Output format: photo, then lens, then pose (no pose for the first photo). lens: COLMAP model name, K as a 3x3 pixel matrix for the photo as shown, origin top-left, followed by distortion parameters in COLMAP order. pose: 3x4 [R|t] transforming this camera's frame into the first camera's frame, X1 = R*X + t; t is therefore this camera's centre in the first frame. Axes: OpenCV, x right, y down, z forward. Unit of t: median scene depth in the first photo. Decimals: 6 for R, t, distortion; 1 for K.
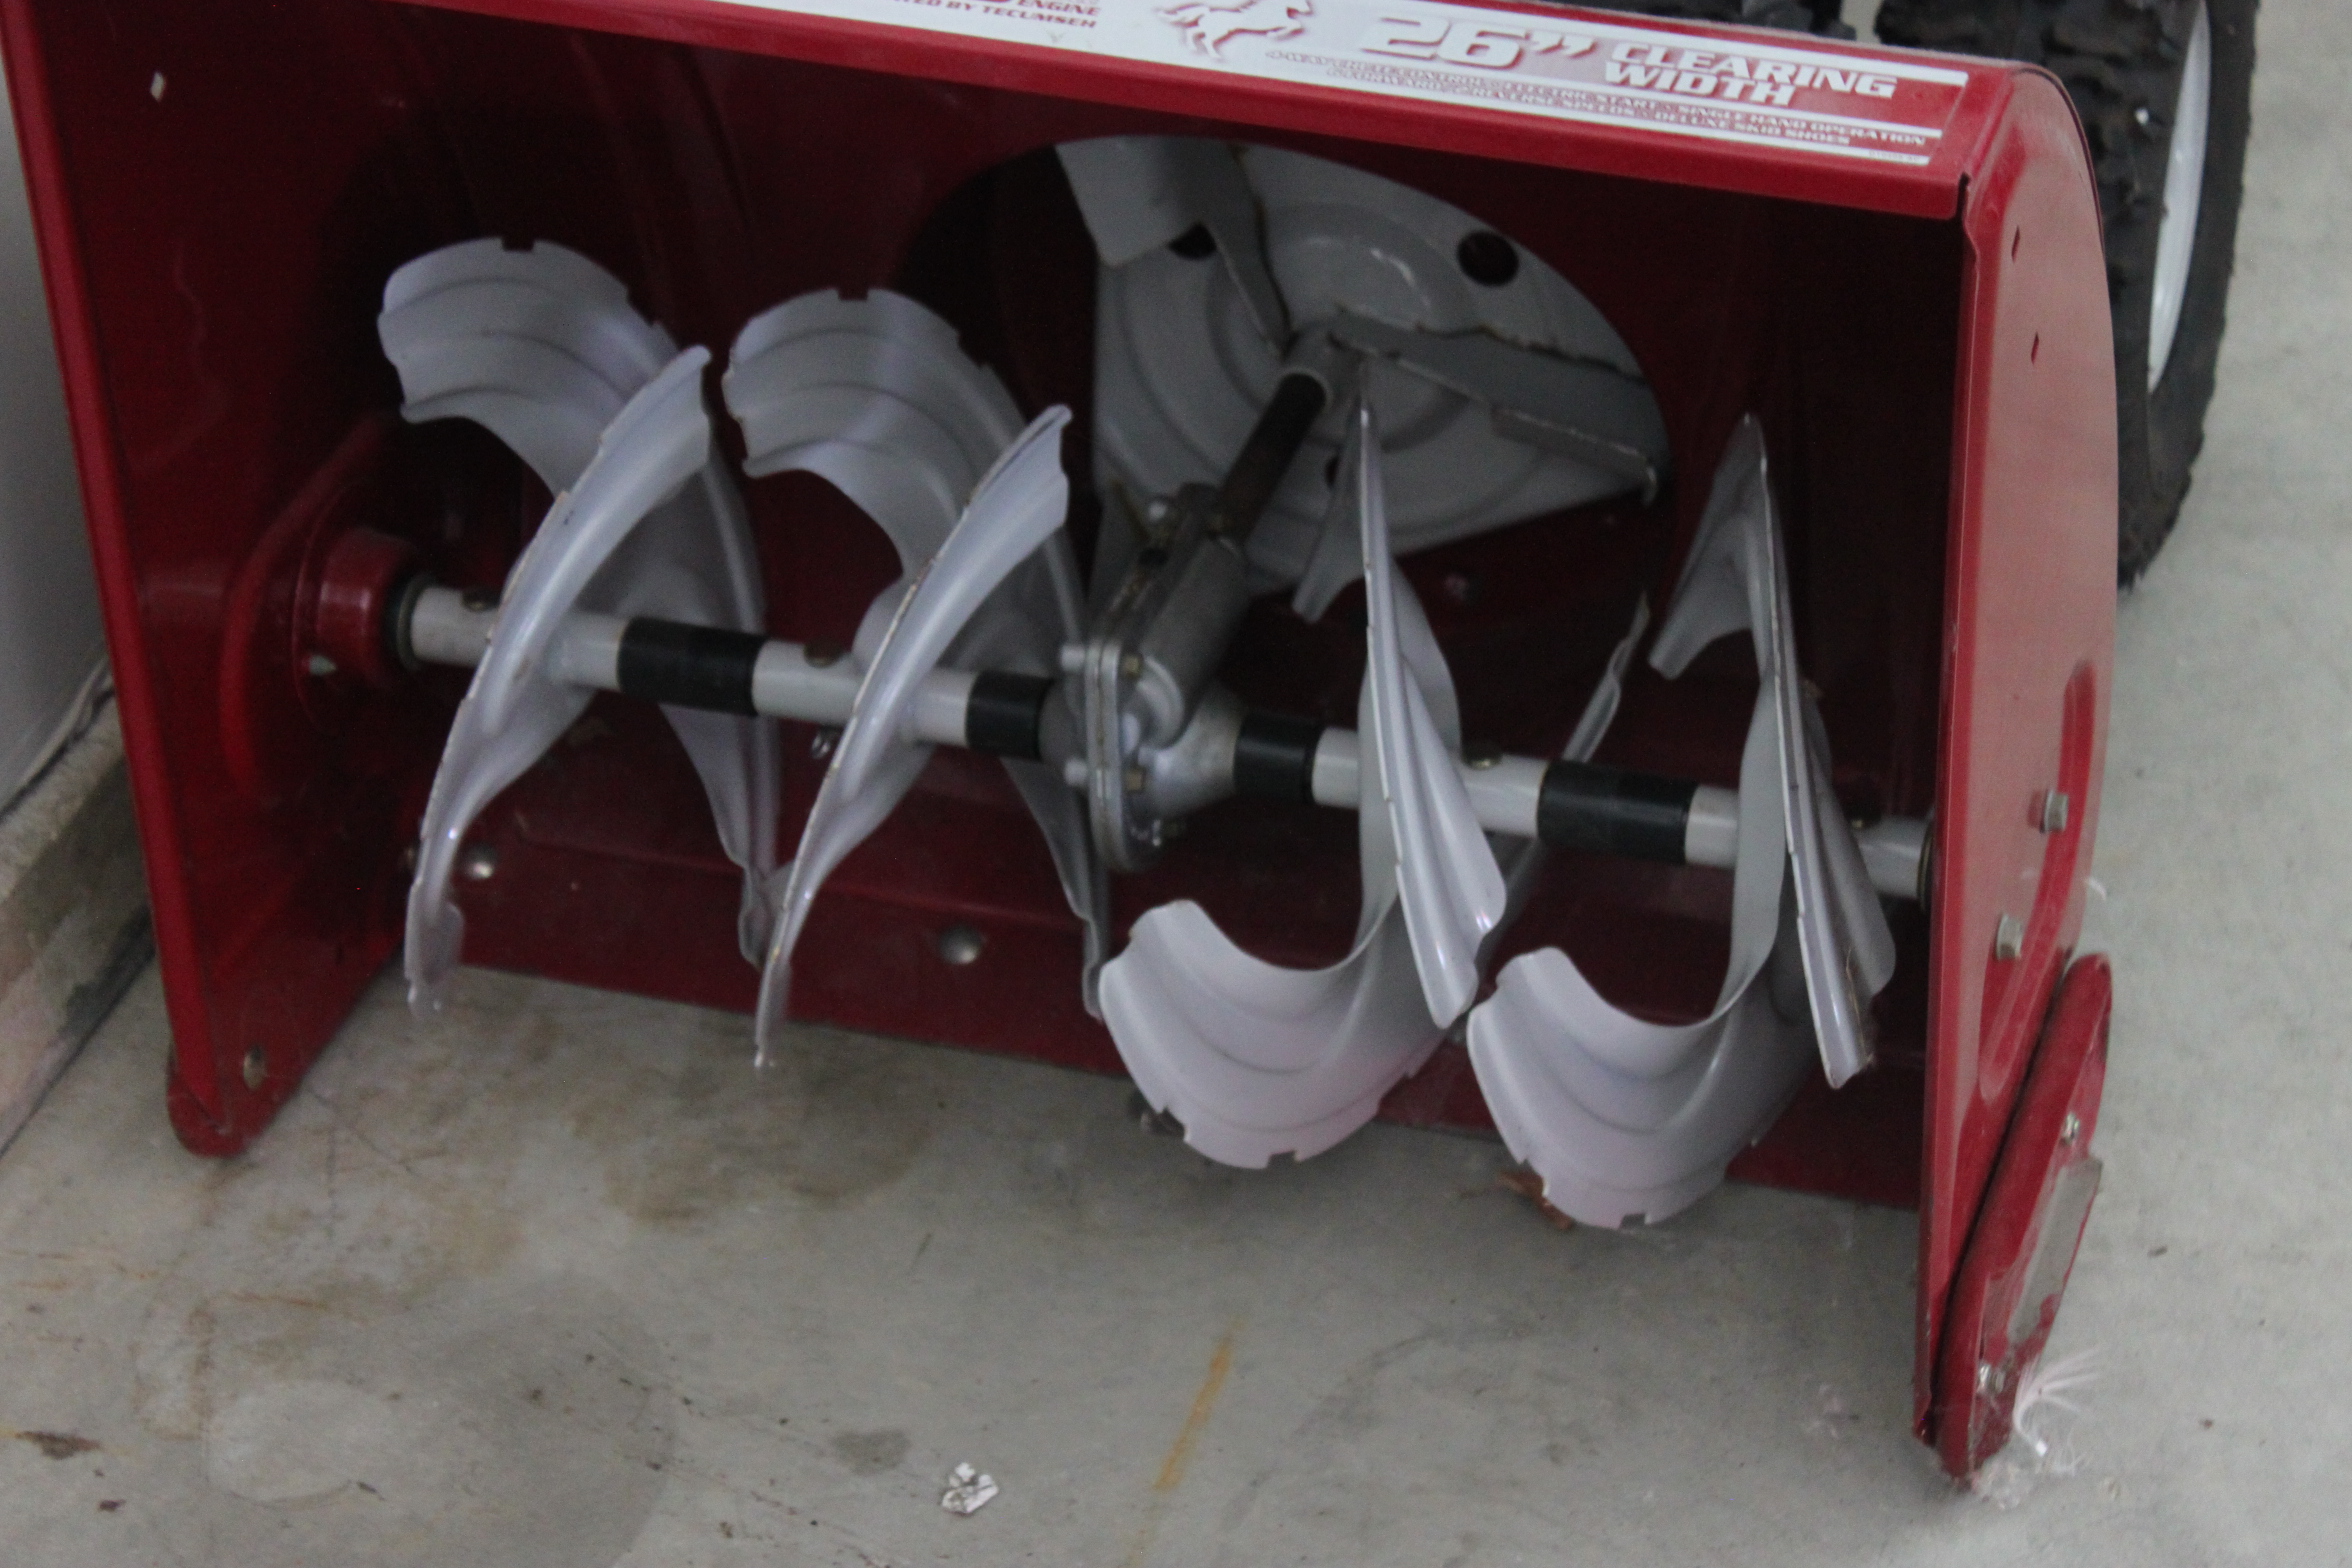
lens RADIAL K [[5814.7, 0, 1246.8], [0, 5814.7, 785.4], [0, 0, 1]] dist [0.063024, -0.005128]
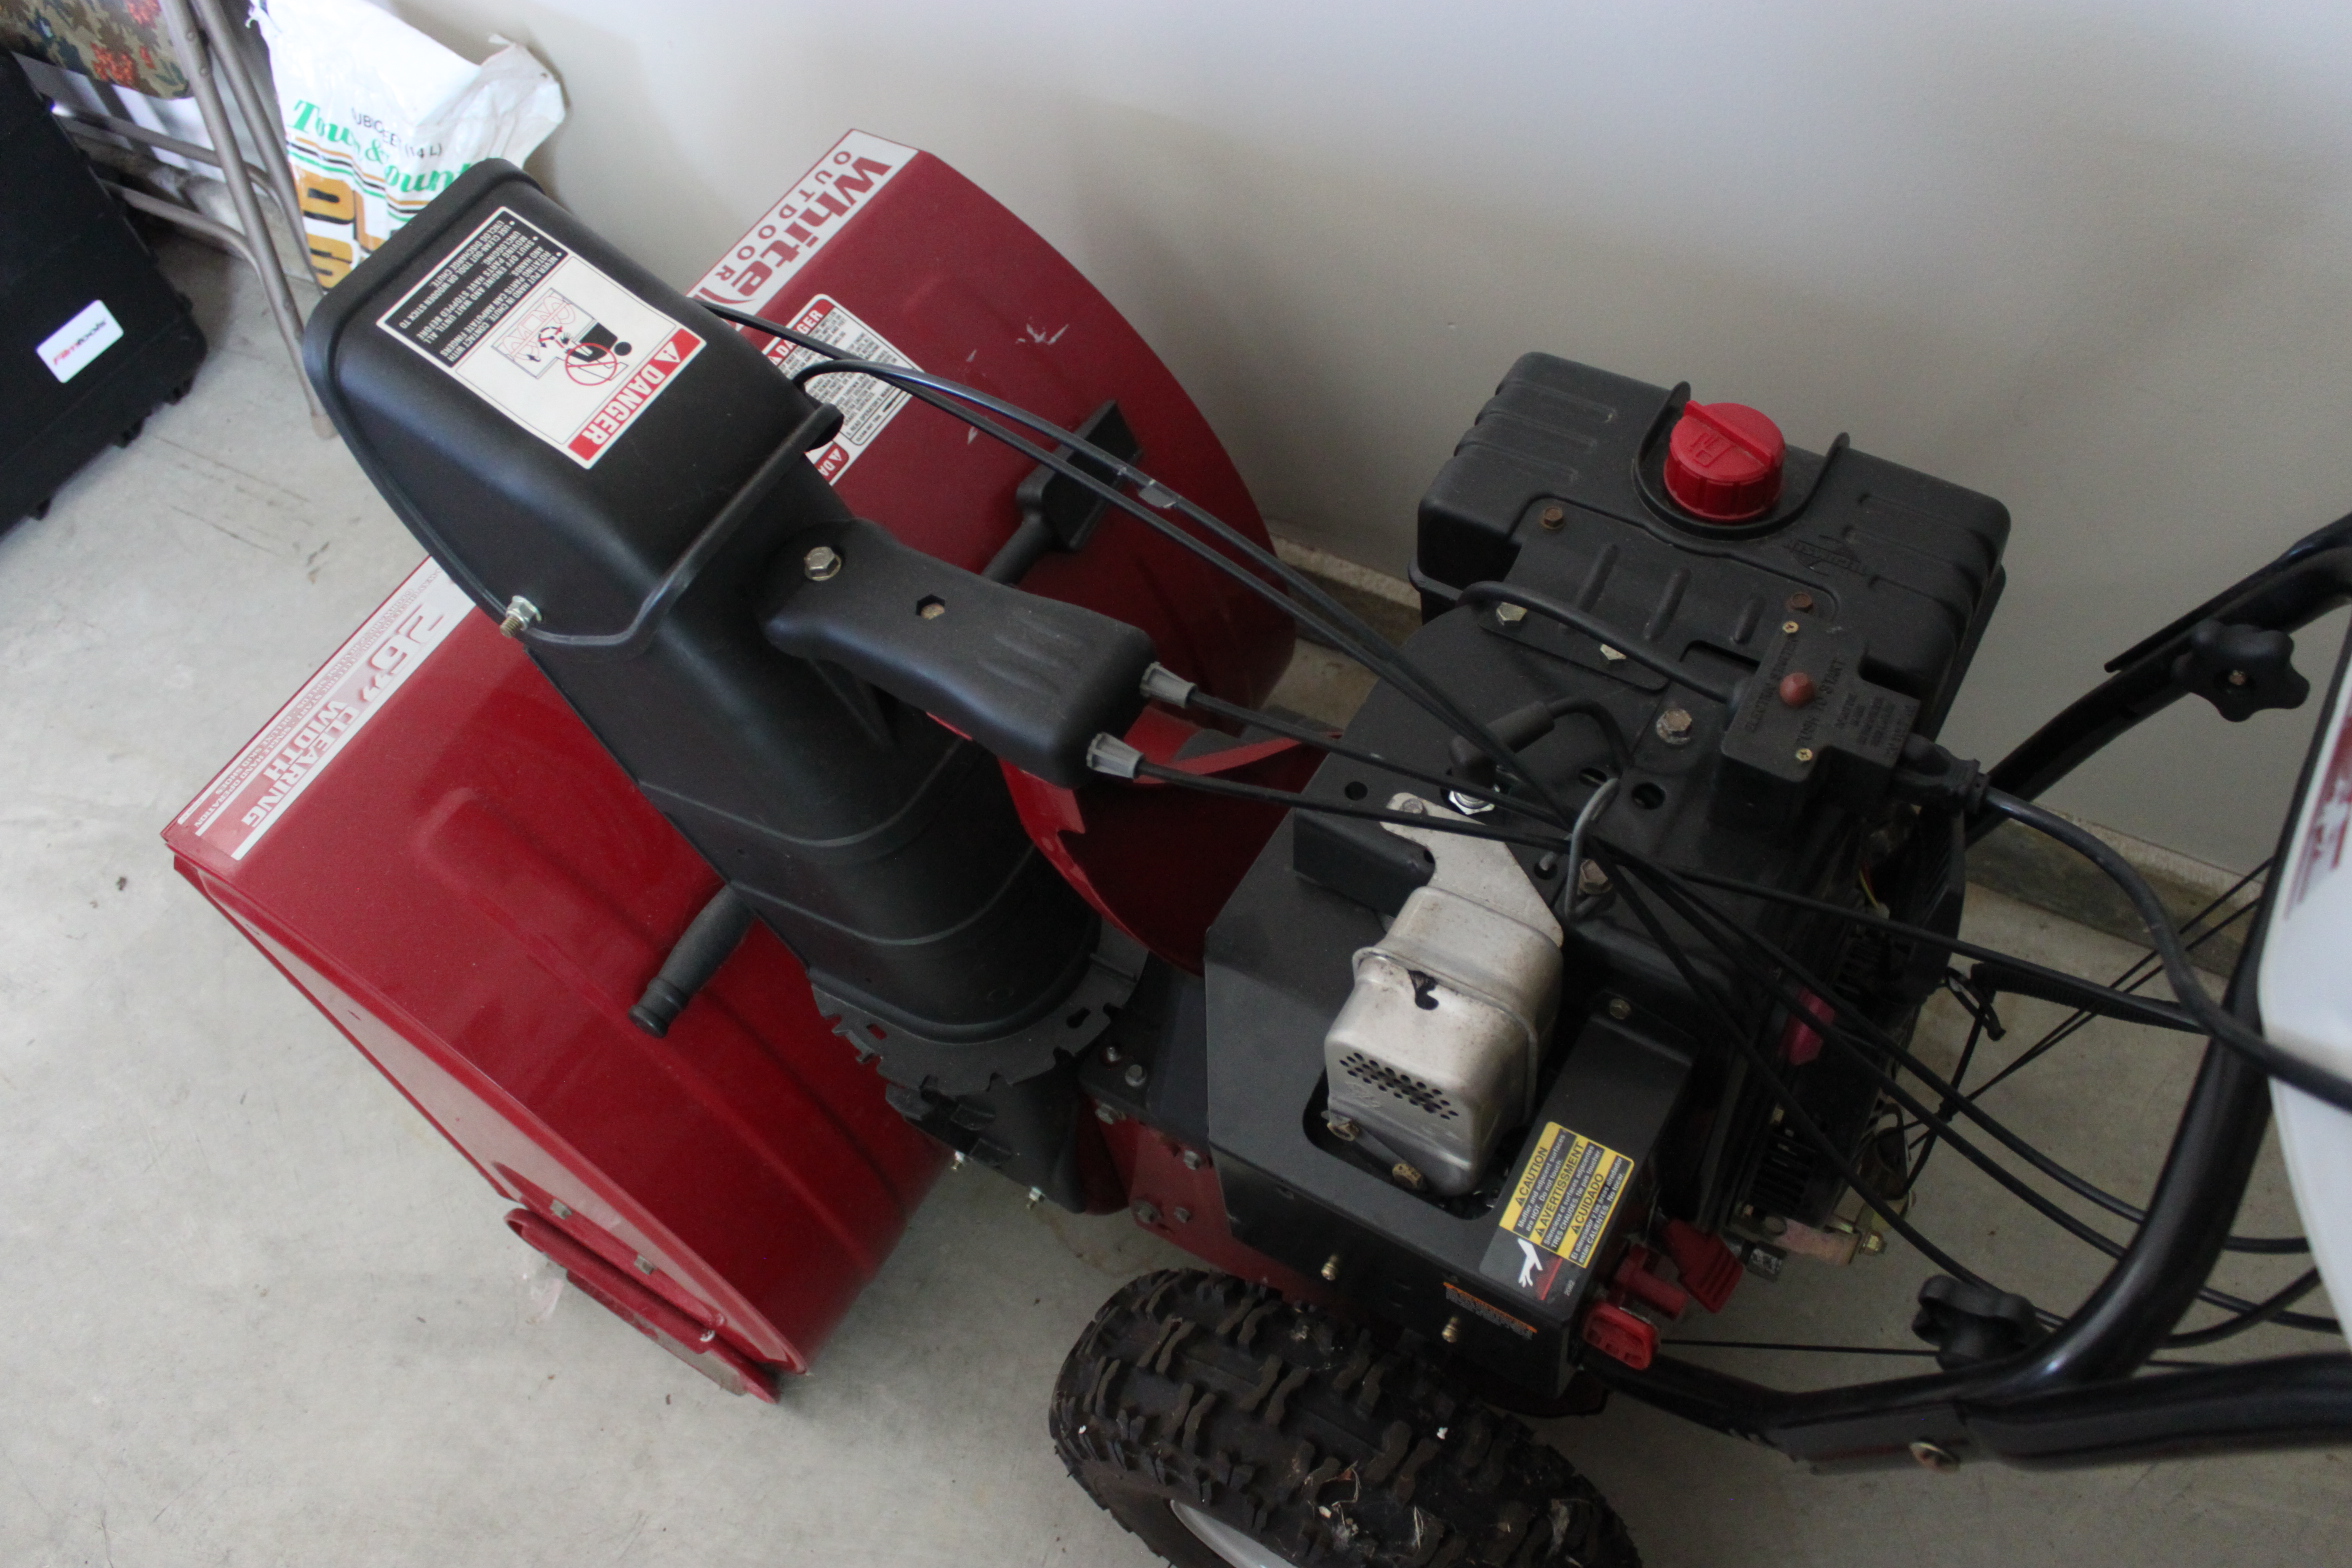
lens RADIAL K [[1933.0, 0, 1176.0], [0, 1933.0, 784.0], [0, 0, 1]] dist [-0.129760, -0.000007]
pose [[-0.232080, 0.826121, -0.513482, 0.327432], [-0.436783, 0.383170, 0.813881, -0.712891], [0.869114, 0.413165, 0.271909, 1.069484]]
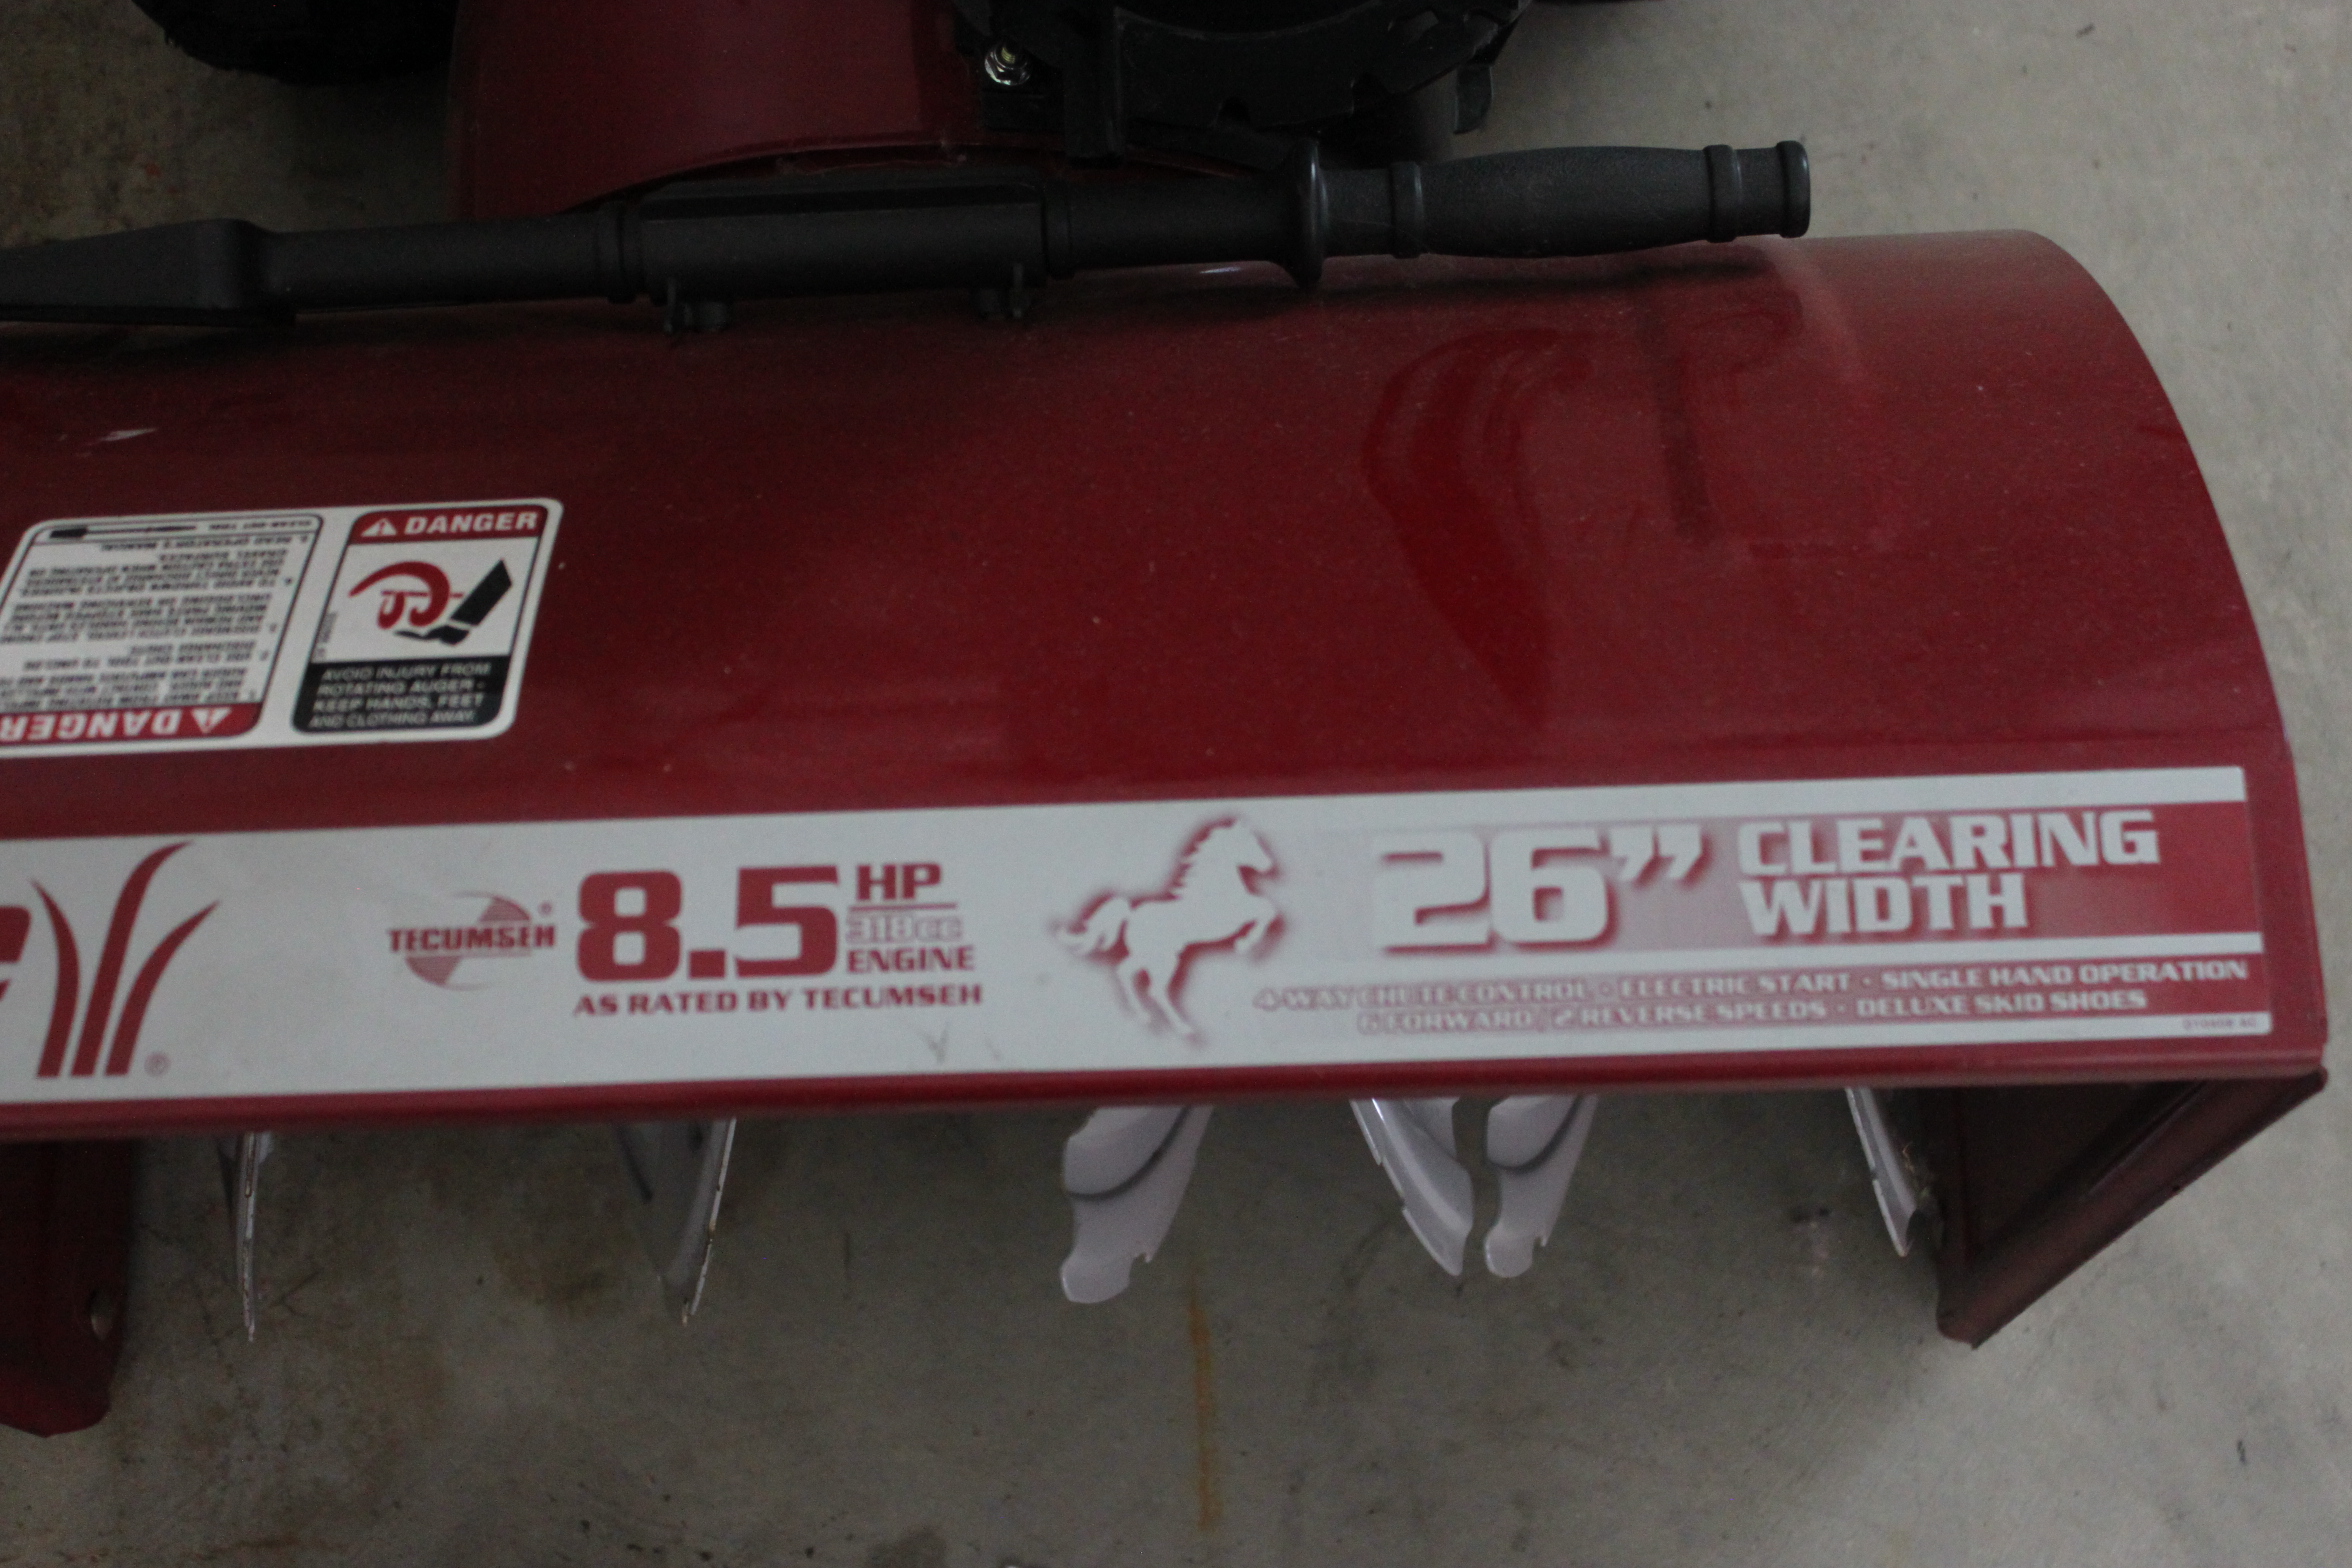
lens RADIAL K [[3421.1, 0, 1232.1], [0, 3421.1, 784.8], [0, 0, 1]] dist [-0.042267, 0.045378]
pose [[0.942029, -0.322256, 0.093446, -0.028155], [0.198406, 0.759596, 0.619394, -0.391655], [-0.270585, -0.564947, 0.779499, 0.704089]]
